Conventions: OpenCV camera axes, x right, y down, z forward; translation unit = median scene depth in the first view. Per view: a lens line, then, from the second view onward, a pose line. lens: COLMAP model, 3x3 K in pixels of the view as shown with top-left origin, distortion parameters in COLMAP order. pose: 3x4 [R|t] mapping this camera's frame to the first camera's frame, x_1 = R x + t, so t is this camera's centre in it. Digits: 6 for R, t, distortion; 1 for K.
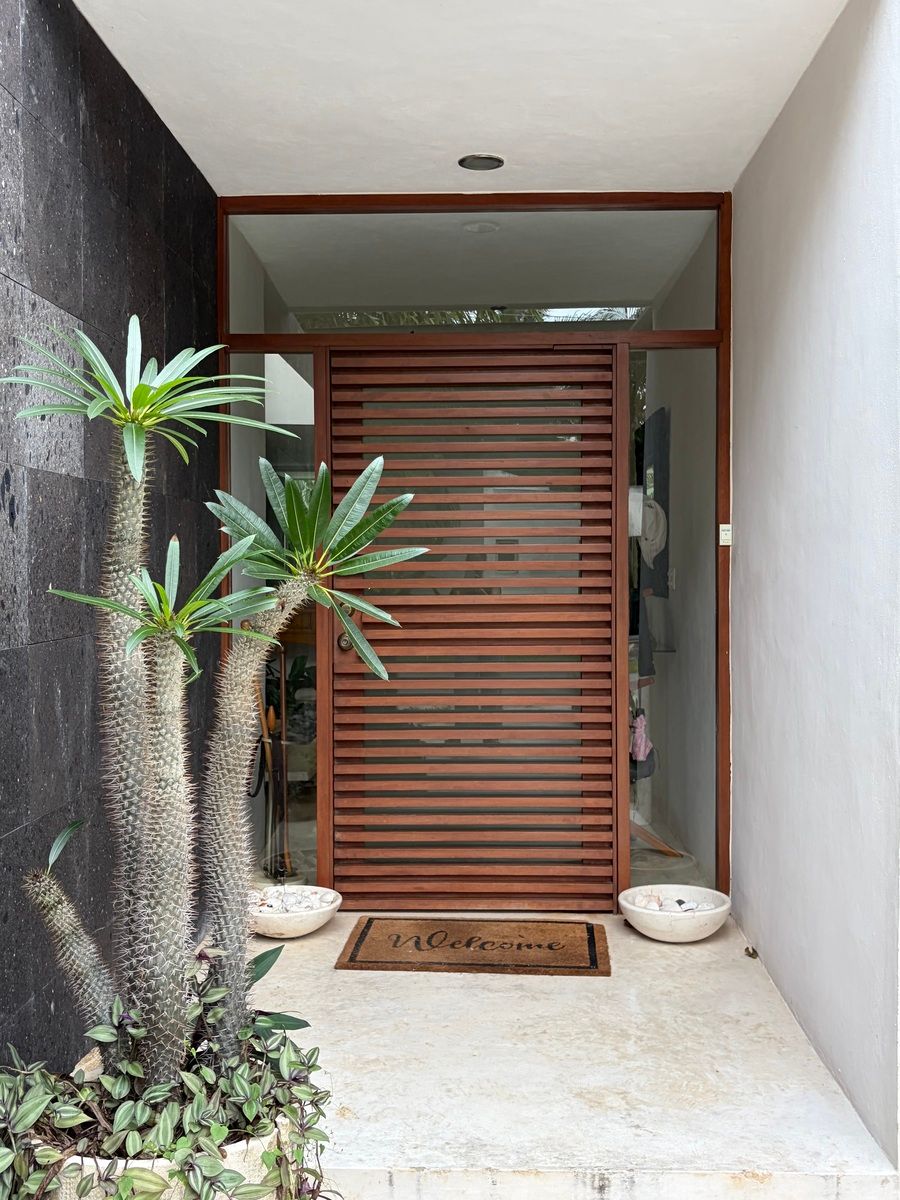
lens RADIAL K [[1279.2, 0, 450.6], [0, 1279.2, 601.0], [0, 0, 1]] dist [0.089015, 0.000000]
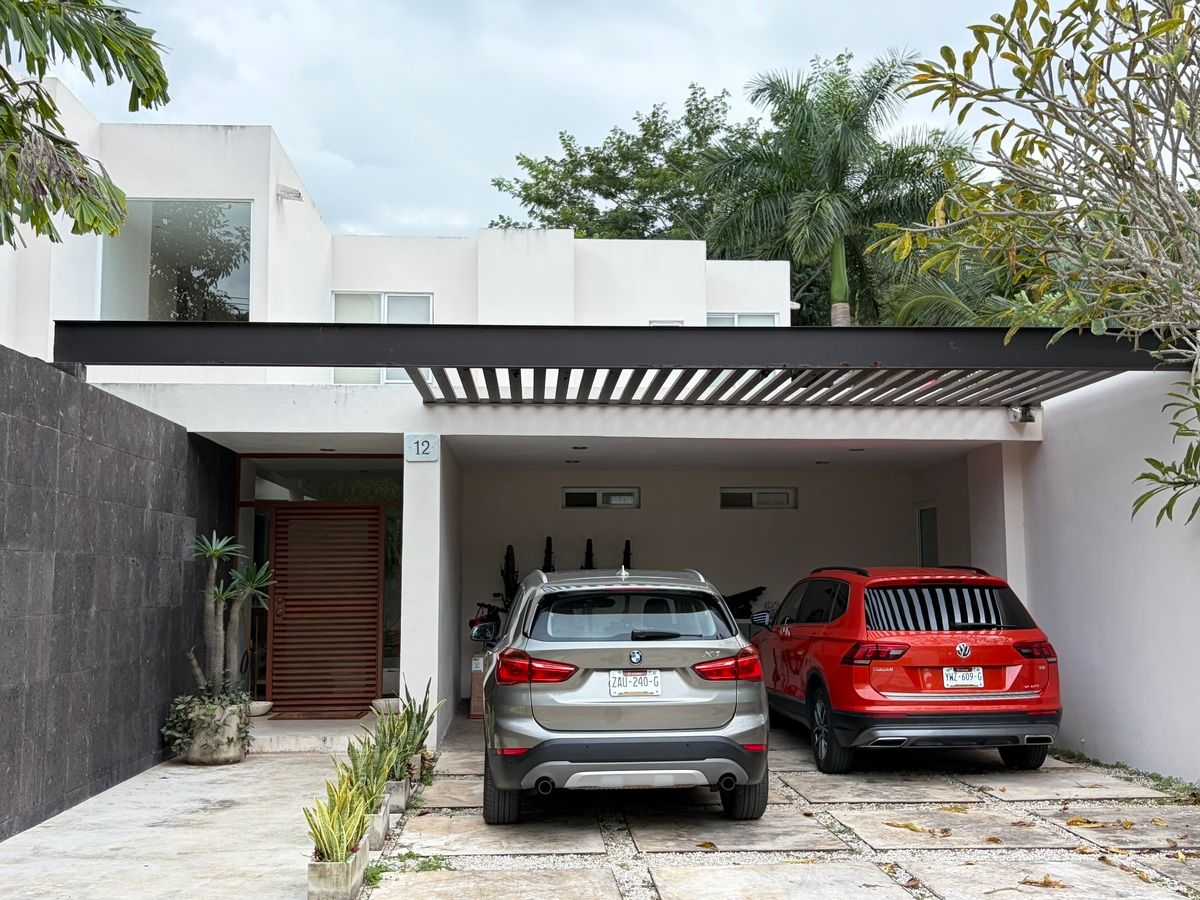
lens RADIAL K [[1279.2, 0, 601.1], [0, 1279.2, 446.8], [0, 0, 1]] dist [0.089015, 0.000000]
pose [[0.995474, 0.005715, 0.094867, 0.692659], [0.006989, 0.991086, -0.133042, 0.104905], [-0.094782, 0.133103, 0.986560, -3.737420]]
